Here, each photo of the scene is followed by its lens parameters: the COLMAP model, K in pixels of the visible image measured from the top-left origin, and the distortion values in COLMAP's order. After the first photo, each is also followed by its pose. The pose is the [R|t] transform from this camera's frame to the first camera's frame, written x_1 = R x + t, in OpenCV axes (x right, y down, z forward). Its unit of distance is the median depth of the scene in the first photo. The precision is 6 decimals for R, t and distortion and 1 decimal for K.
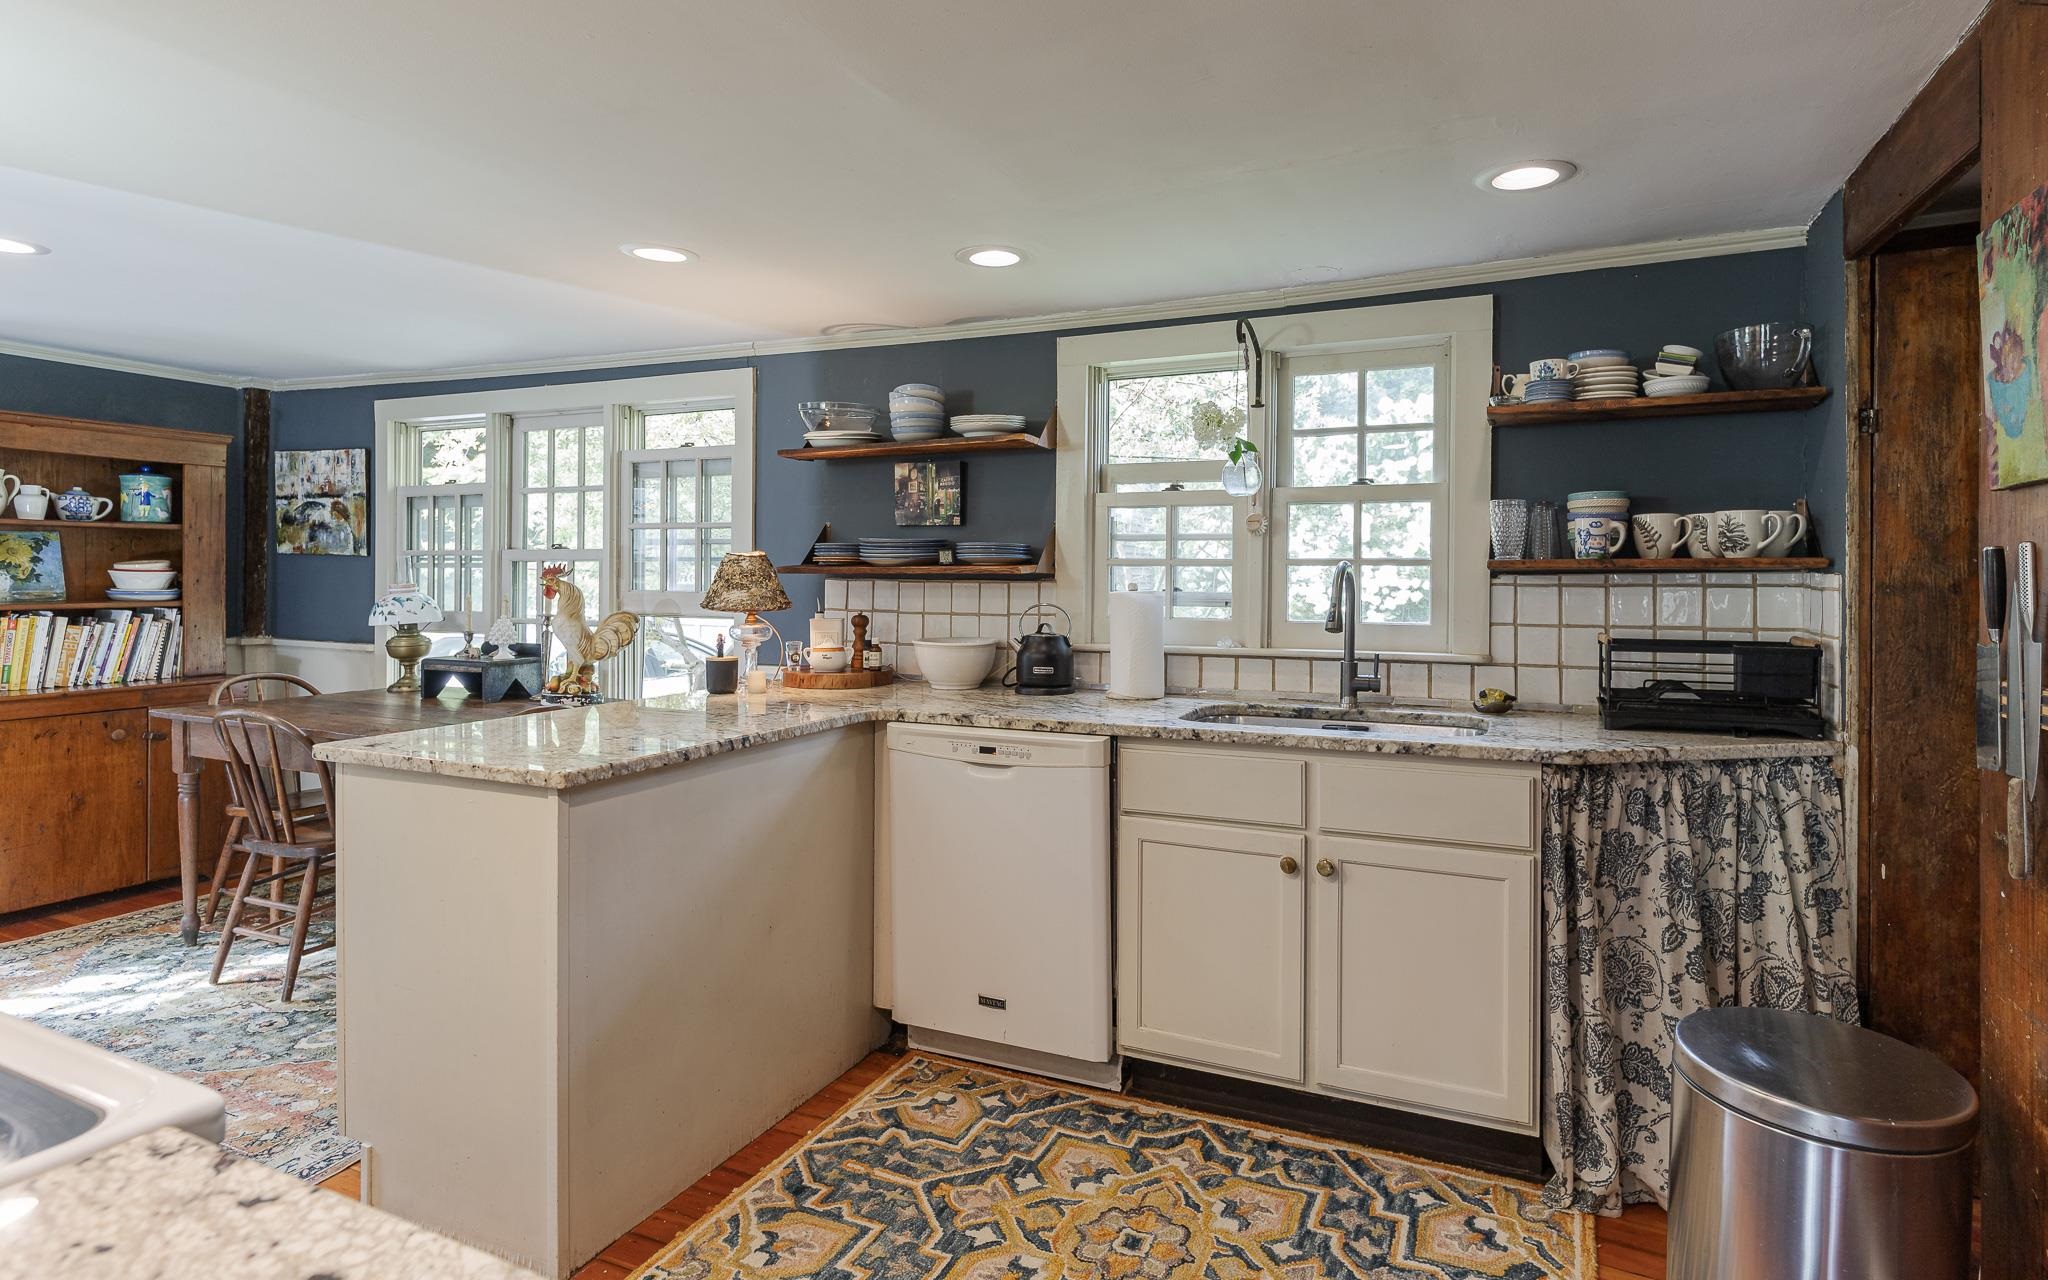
lens RADIAL K [[1073.0, 0, 1057.8], [0, 1073.0, 578.8], [0, 0, 1]] dist [-0.000783, 0.001228]
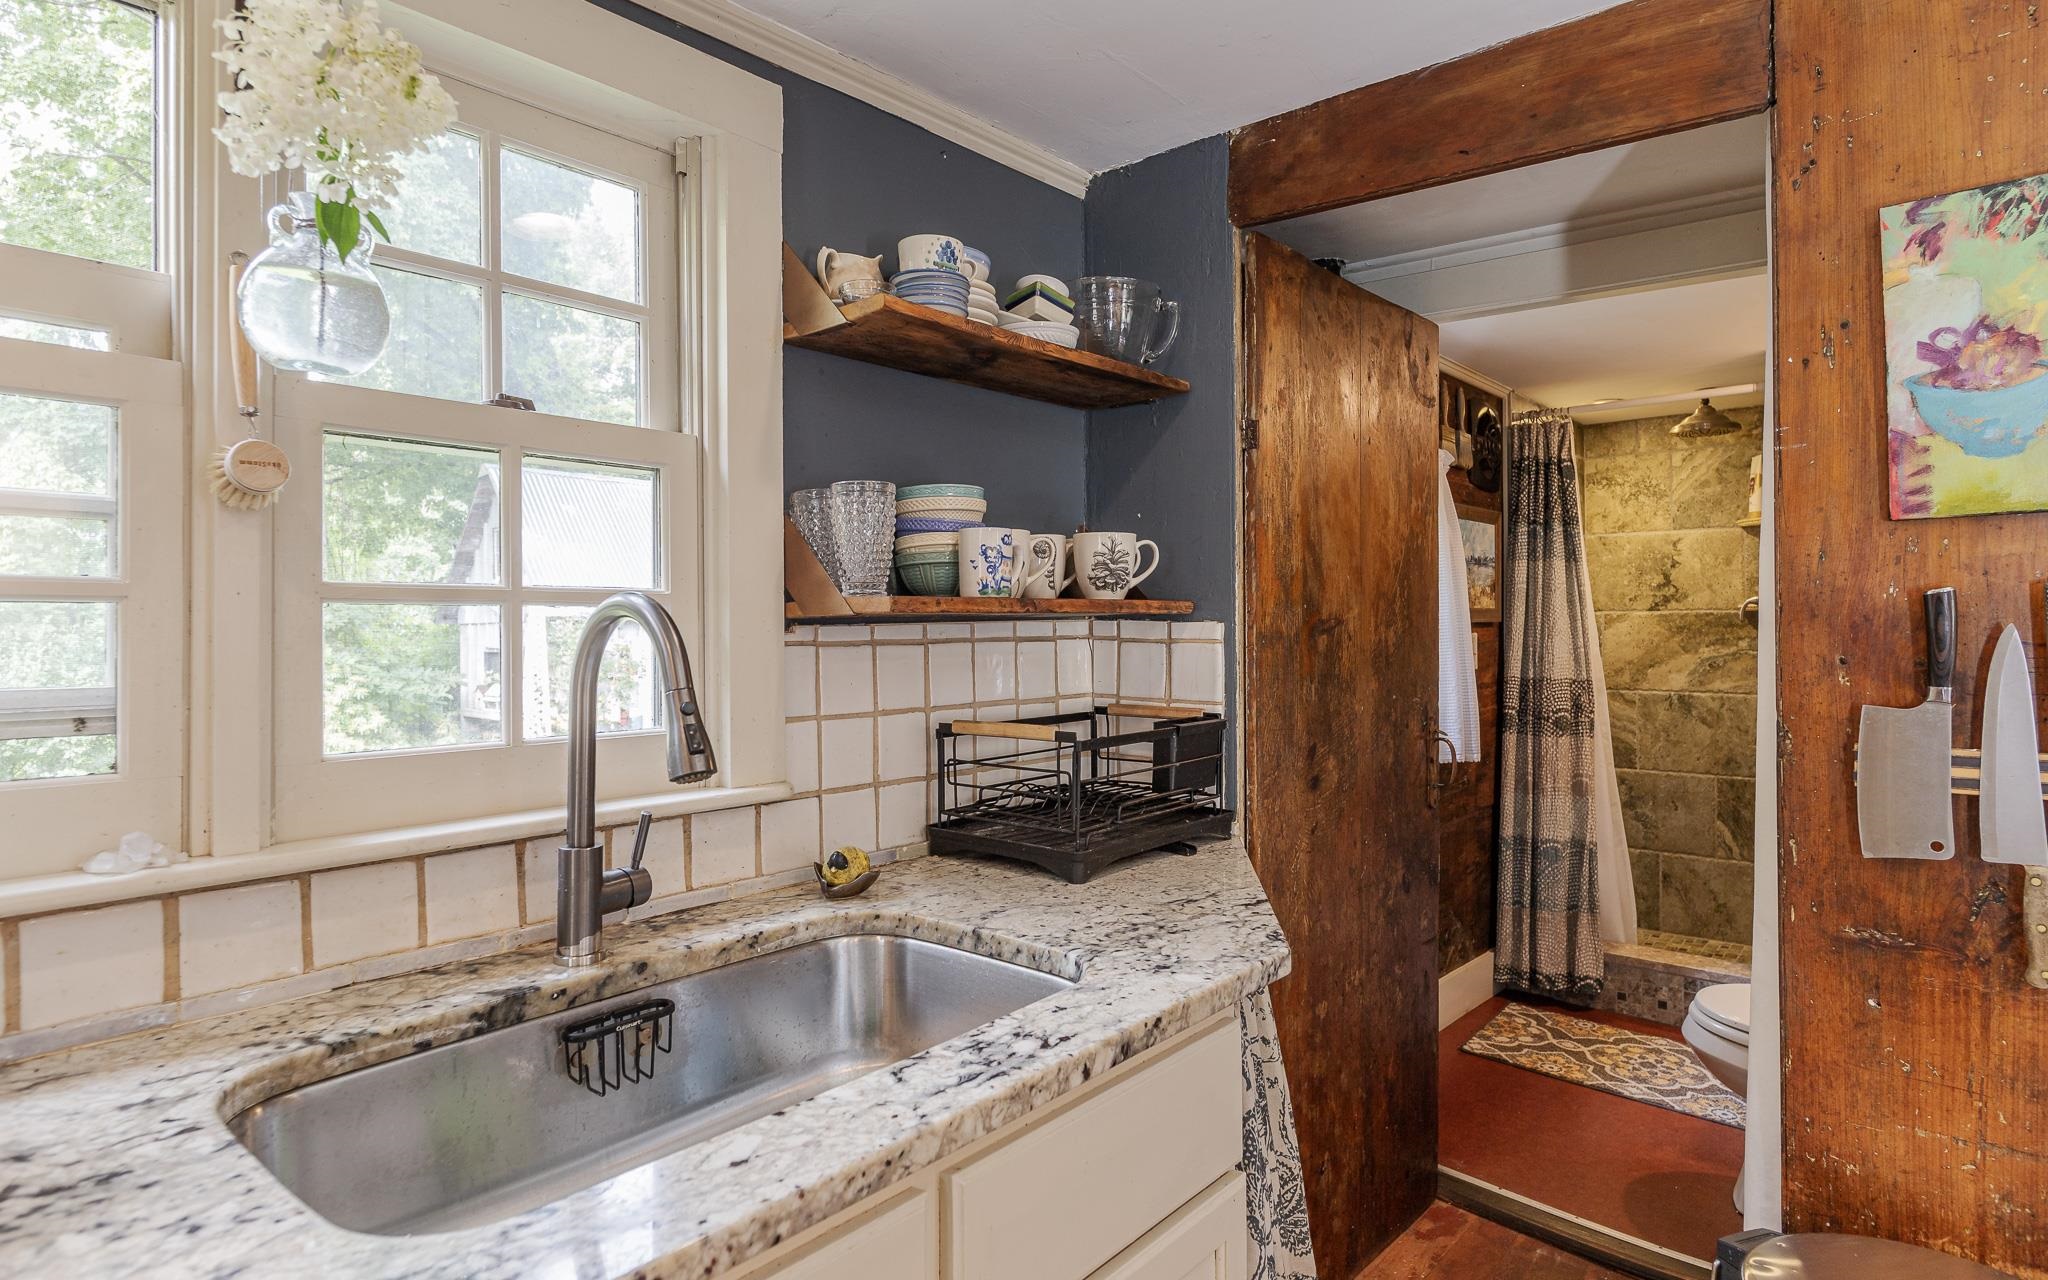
lens RADIAL K [[1073.0, 0, 1014.5], [0, 1073.0, 629.2], [0, 0, 1]] dist [-0.000783, 0.001228]
pose [[0.284825, -0.006966, 0.958554, -0.060686], [0.009945, 0.999941, 0.004312, -0.002742], [-0.958528, 0.008304, 0.284877, 0.721977]]
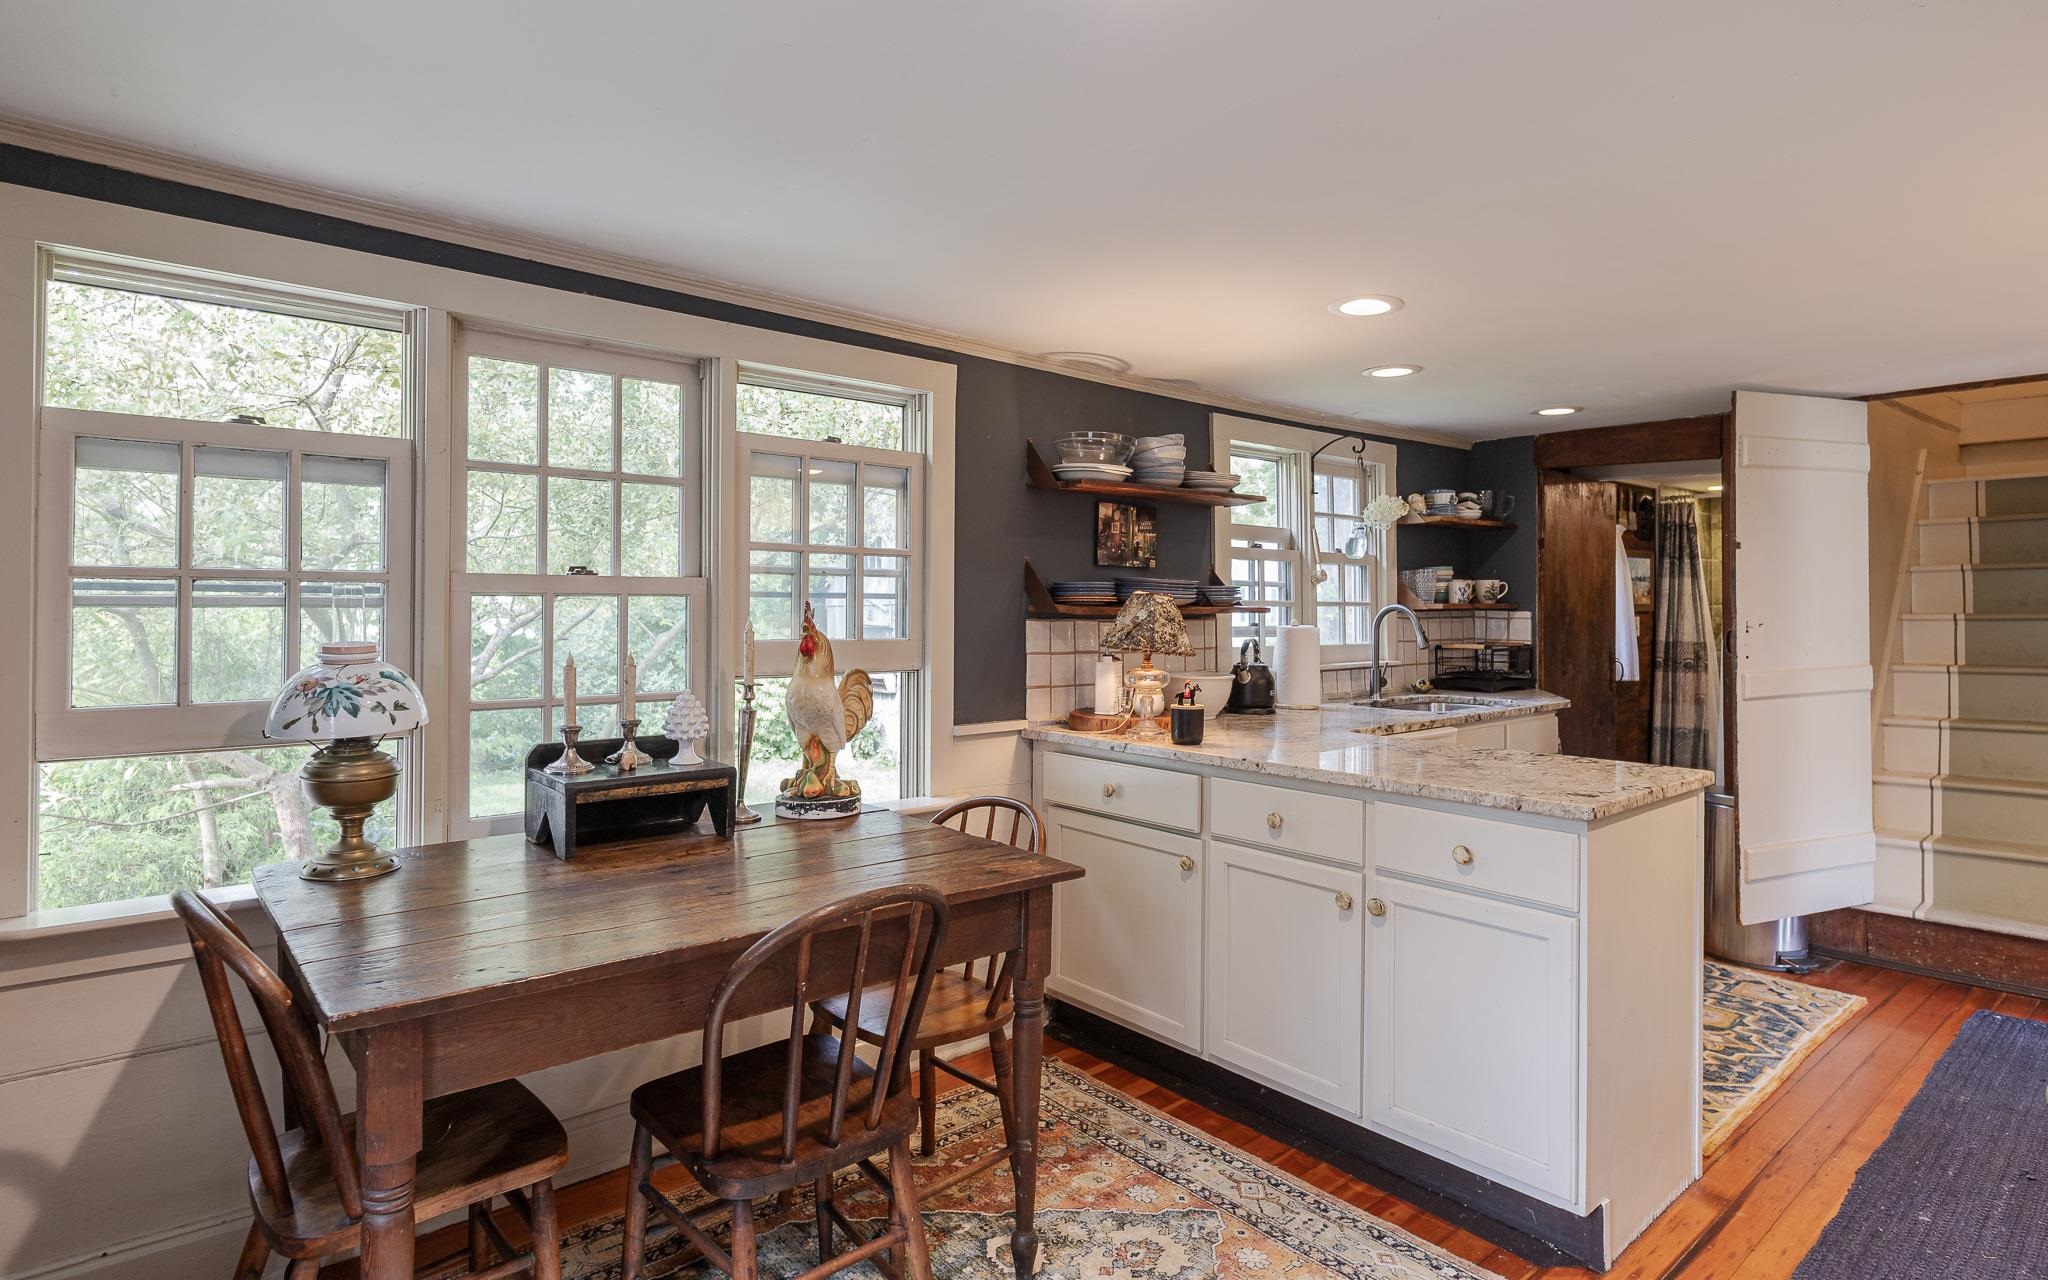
lens RADIAL K [[1073.0, 0, 1013.0], [0, 1073.0, 606.5], [0, 0, 1]] dist [-0.000783, 0.001228]
pose [[0.418675, 0.000327, 0.908136, -1.343136], [0.006067, 0.999977, -0.003157, -0.010741], [-0.908116, 0.006831, 0.418663, 0.817999]]
